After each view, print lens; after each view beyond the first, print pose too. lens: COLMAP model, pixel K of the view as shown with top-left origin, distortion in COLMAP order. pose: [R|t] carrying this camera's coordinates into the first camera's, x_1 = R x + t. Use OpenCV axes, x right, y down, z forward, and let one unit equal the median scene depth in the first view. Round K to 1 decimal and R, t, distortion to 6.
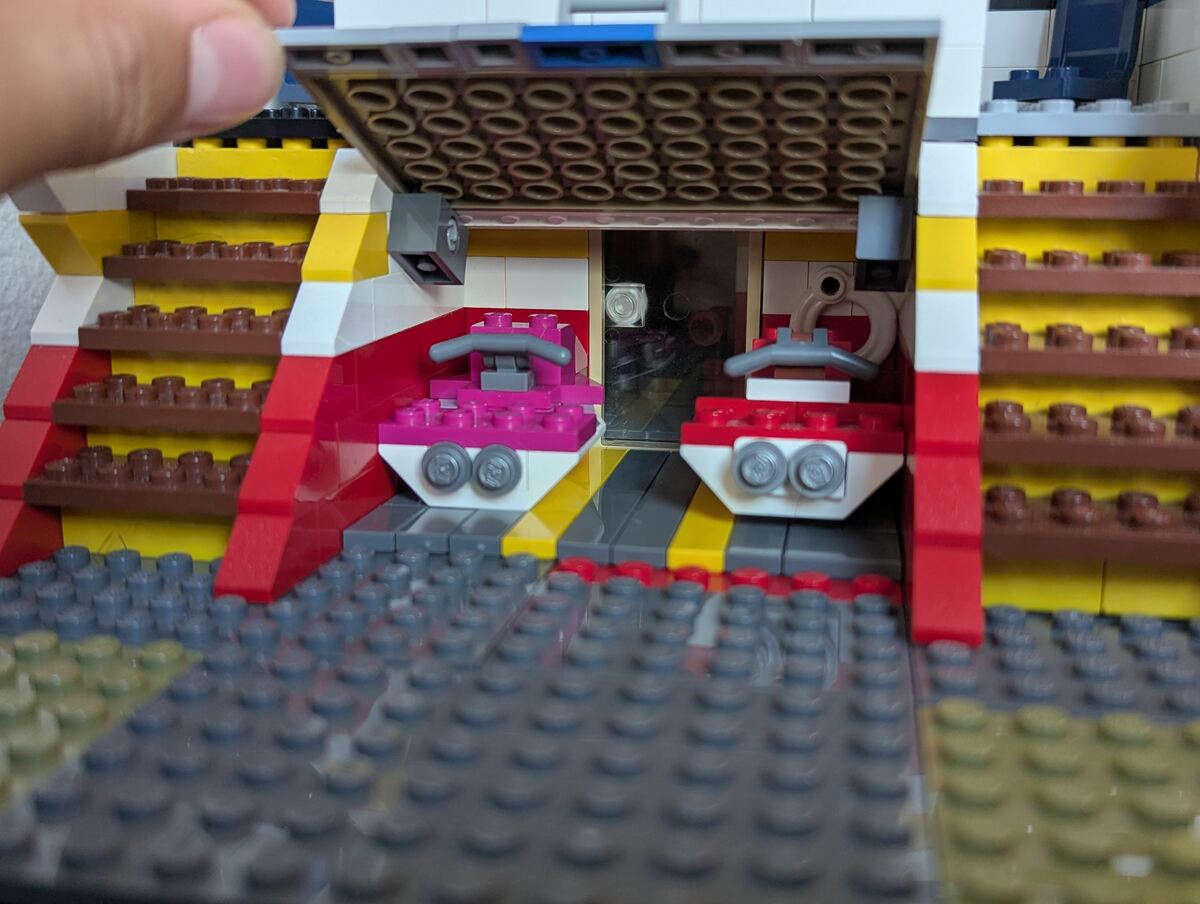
lens RADIAL K [[1358.2, 0, 597.4], [0, 1358.2, 478.9], [0, 0, 1]] dist [-0.013757, -0.008457]
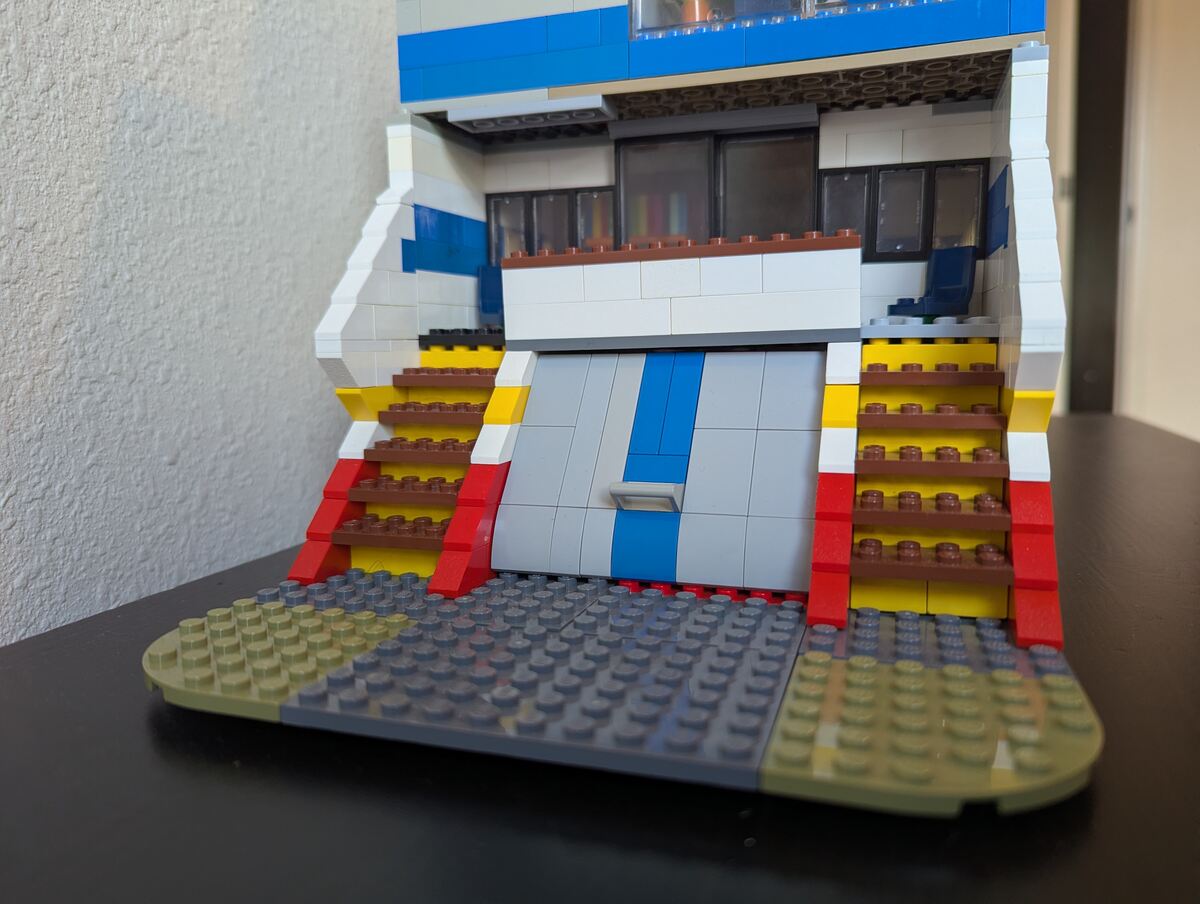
lens RADIAL K [[912.8, 0, 600.0], [0, 912.8, 452.0], [0, 0, 1]] dist [0.006565, -0.037489]
pose [[0.992675, -0.001209, -0.120806, 0.088510], [-0.012012, 0.994007, -0.108650, 0.023642], [0.120214, 0.109305, 0.986712, -0.191615]]
